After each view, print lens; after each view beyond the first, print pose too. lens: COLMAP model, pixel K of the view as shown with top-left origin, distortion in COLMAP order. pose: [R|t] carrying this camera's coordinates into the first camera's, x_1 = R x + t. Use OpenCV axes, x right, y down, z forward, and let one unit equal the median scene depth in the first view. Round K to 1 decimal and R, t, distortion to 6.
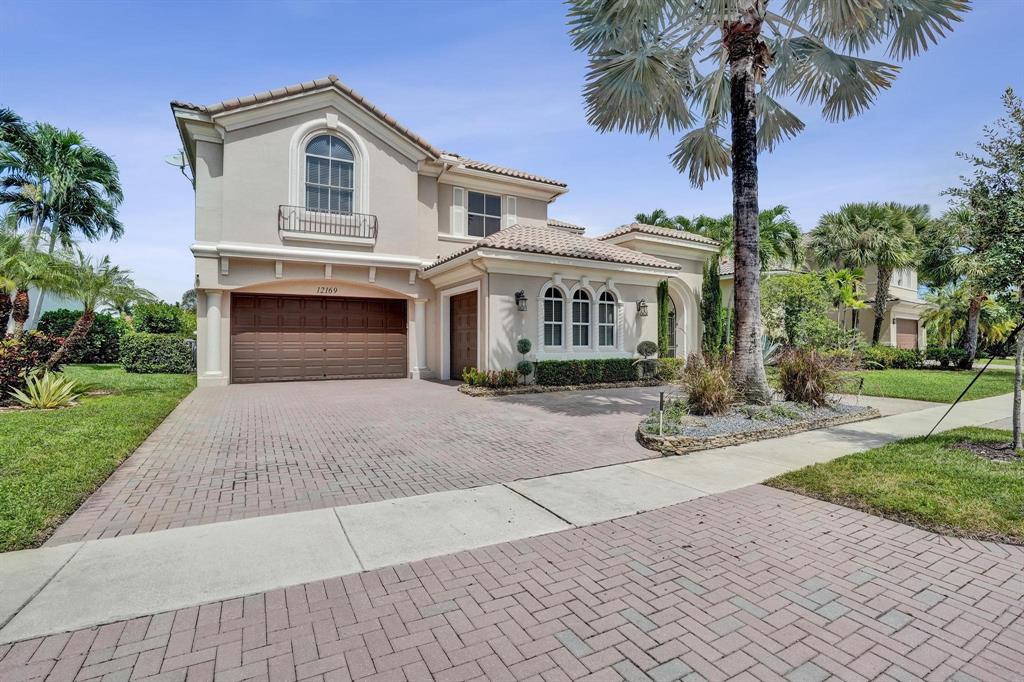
lens RADIAL K [[471.8, 0, 520.5], [0, 471.8, 337.2], [0, 0, 1]] dist [-0.060654, 0.024943]
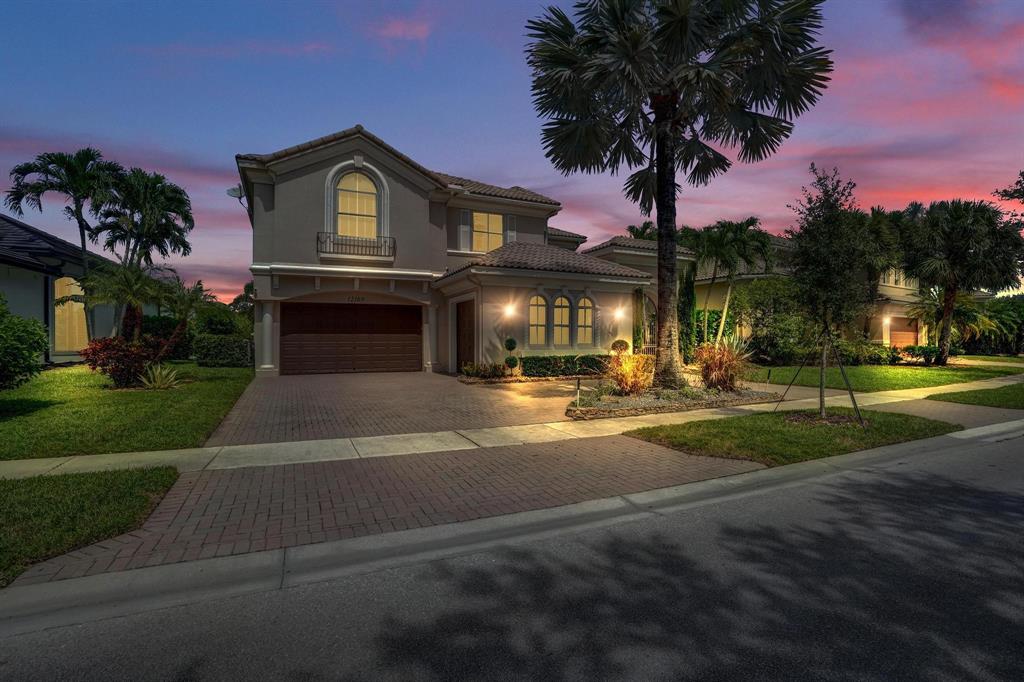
lens RADIAL K [[471.8, 0, 520.5], [0, 471.8, 337.2], [0, 0, 1]] dist [-0.060654, 0.024943]
pose [[0.997639, -0.003384, -0.068592, 0.111512], [0.003668, 0.999985, 0.004020, -0.004755], [0.068577, -0.004262, 0.997637, -0.218306]]
